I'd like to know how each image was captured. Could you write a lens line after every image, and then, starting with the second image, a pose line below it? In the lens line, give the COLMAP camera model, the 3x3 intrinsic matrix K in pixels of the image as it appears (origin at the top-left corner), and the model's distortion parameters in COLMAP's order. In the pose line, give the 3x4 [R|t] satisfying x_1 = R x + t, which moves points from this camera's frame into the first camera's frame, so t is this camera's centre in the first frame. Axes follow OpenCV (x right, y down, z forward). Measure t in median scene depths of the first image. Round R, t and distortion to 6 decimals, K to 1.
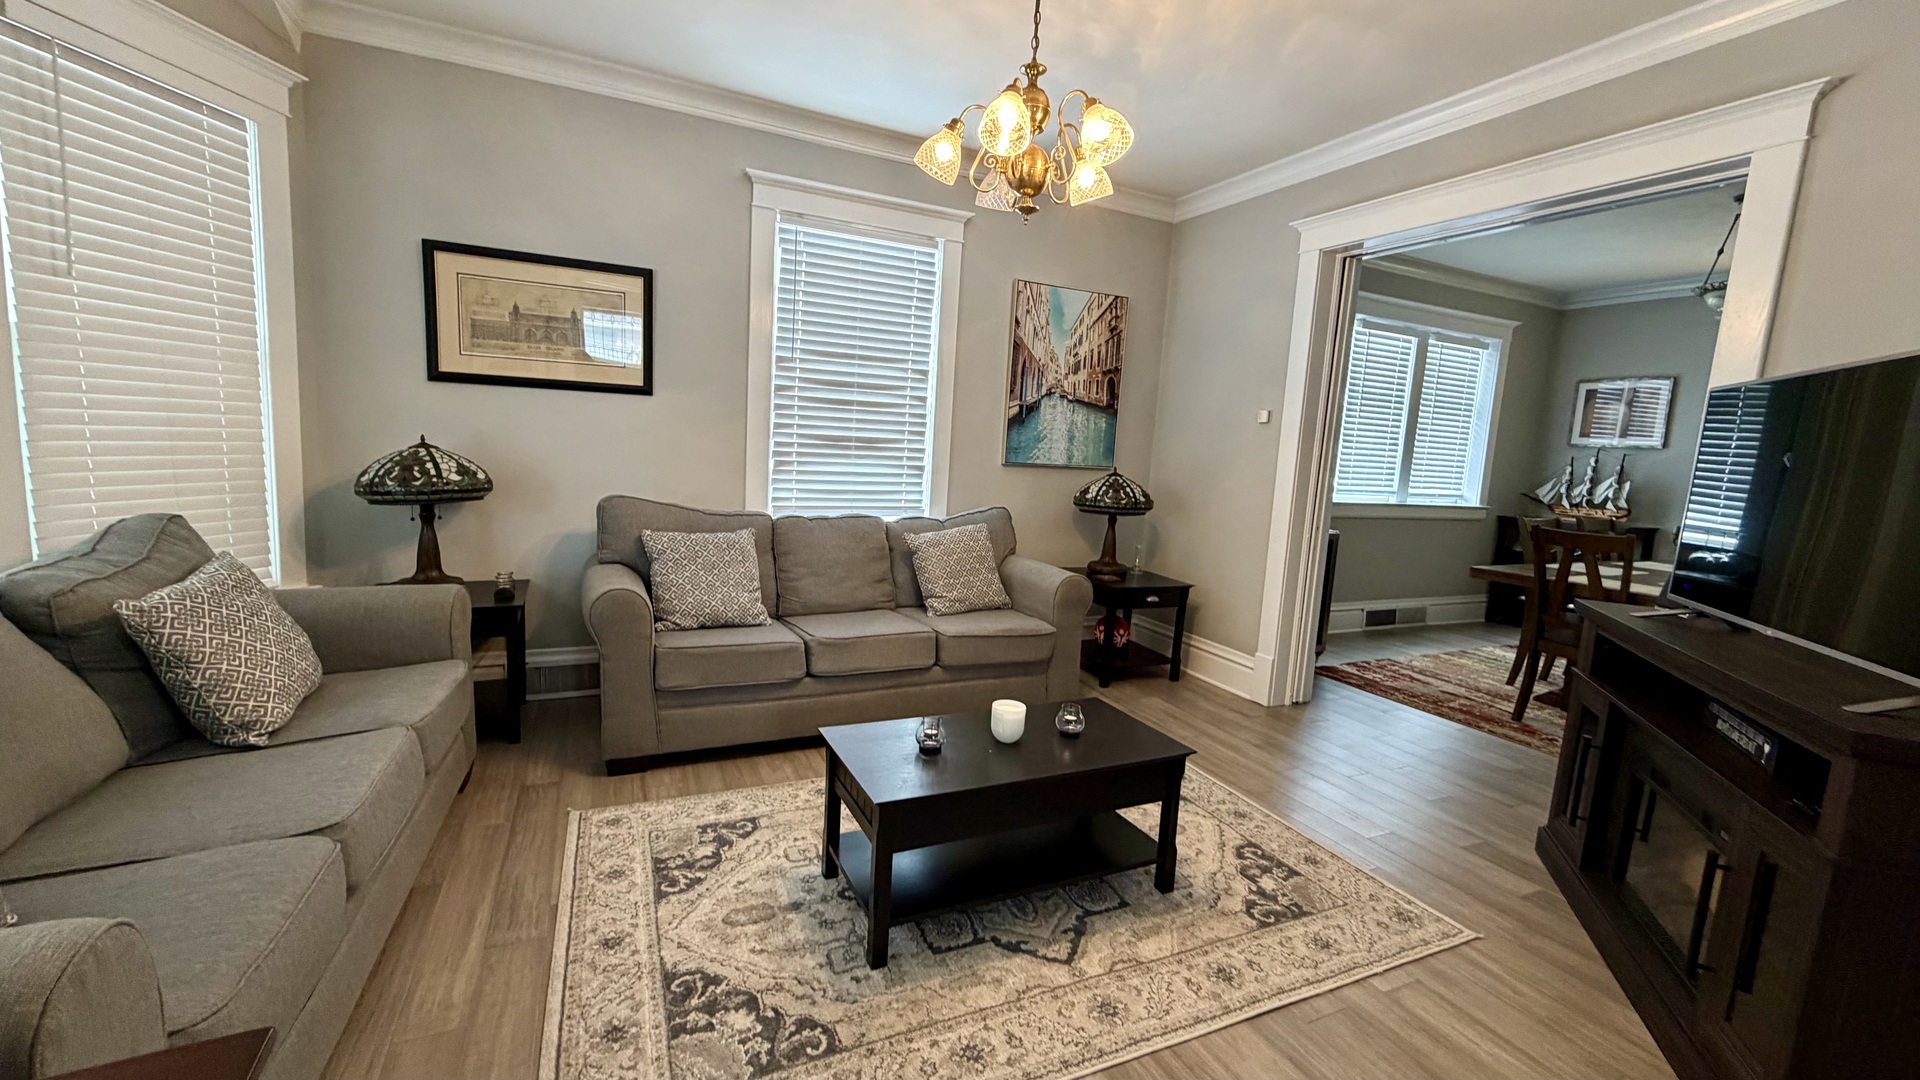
lens RADIAL K [[763.6, 0, 958.7], [0, 763.6, 554.5], [0, 0, 1]] dist [-0.000740, -0.000102]
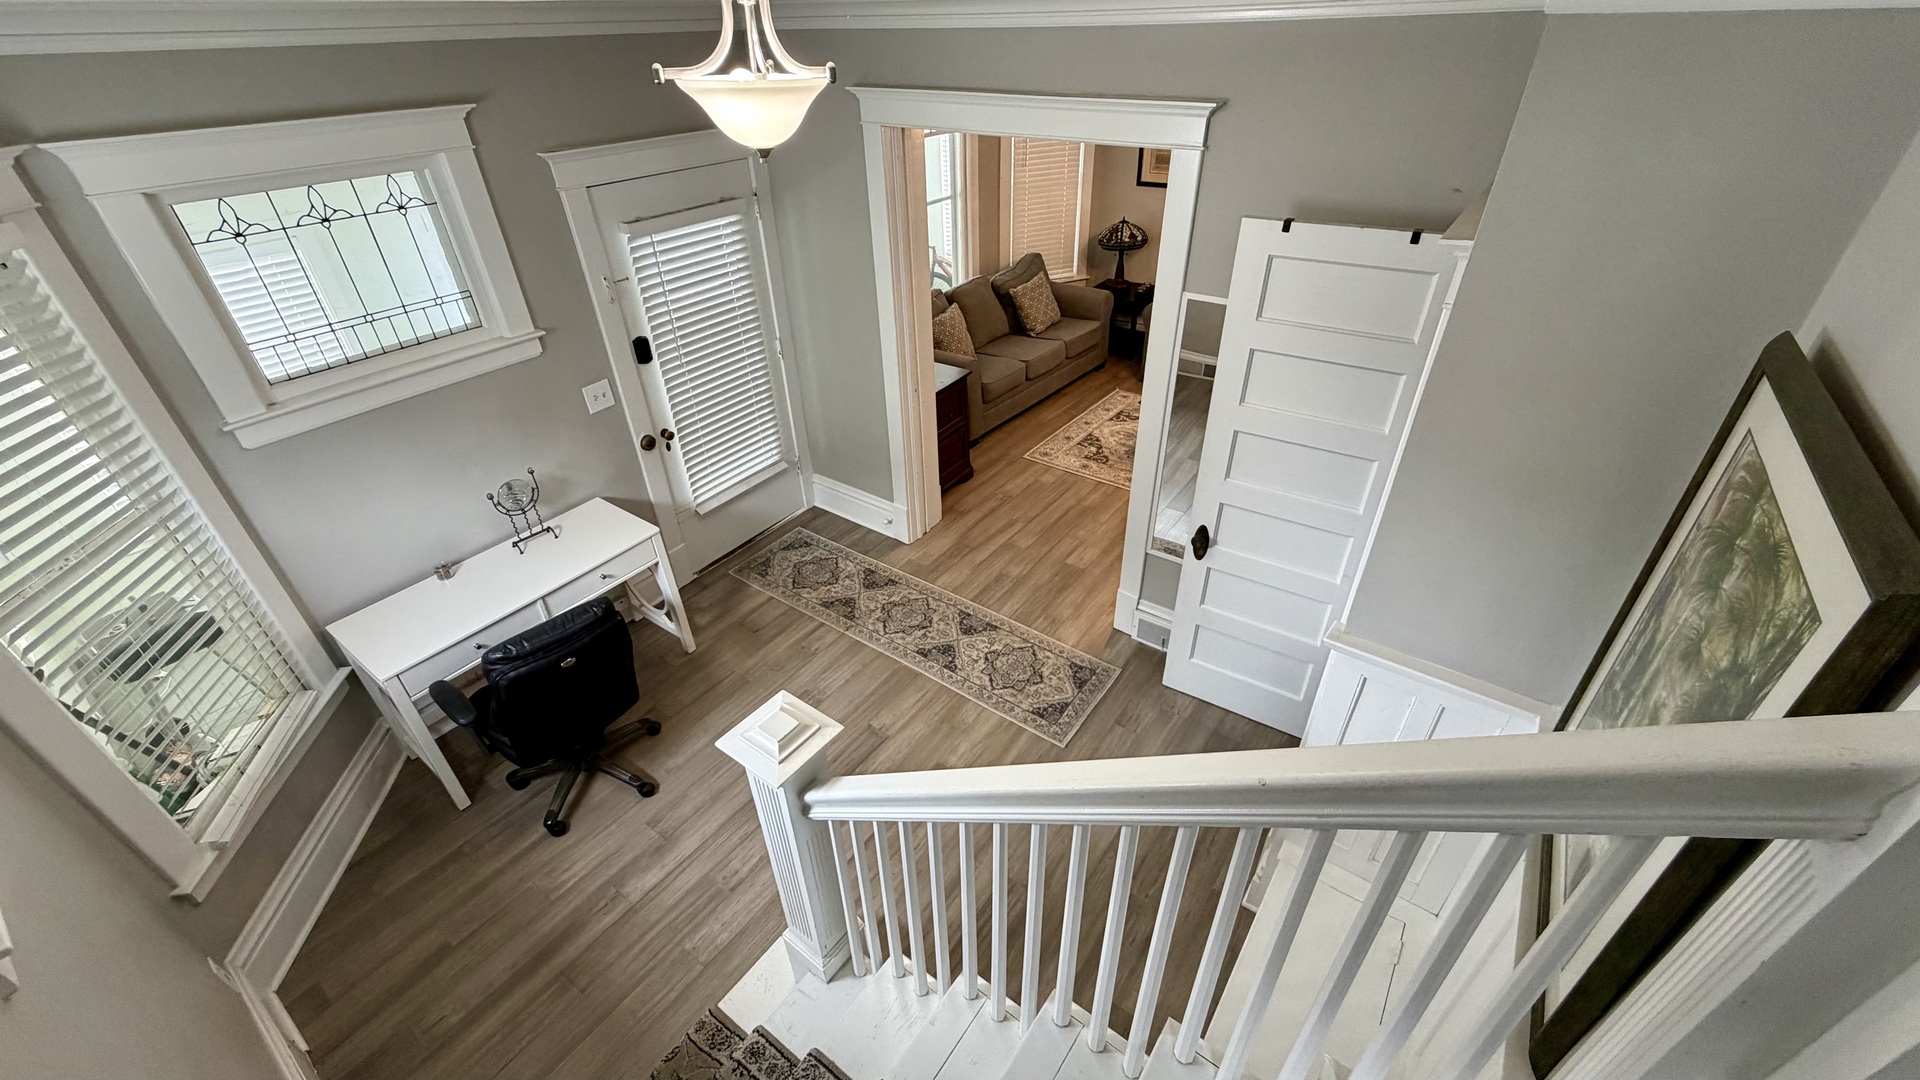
lens RADIAL K [[763.6, 0, 955.0], [0, 763.6, 539.5], [0, 0, 1]] dist [-0.000740, -0.000102]
pose [[0.479313, 0.424867, -0.767950, 1.846671], [-0.068388, 0.890433, 0.449946, -0.436942], [0.874976, -0.163146, 0.455852, -0.971327]]
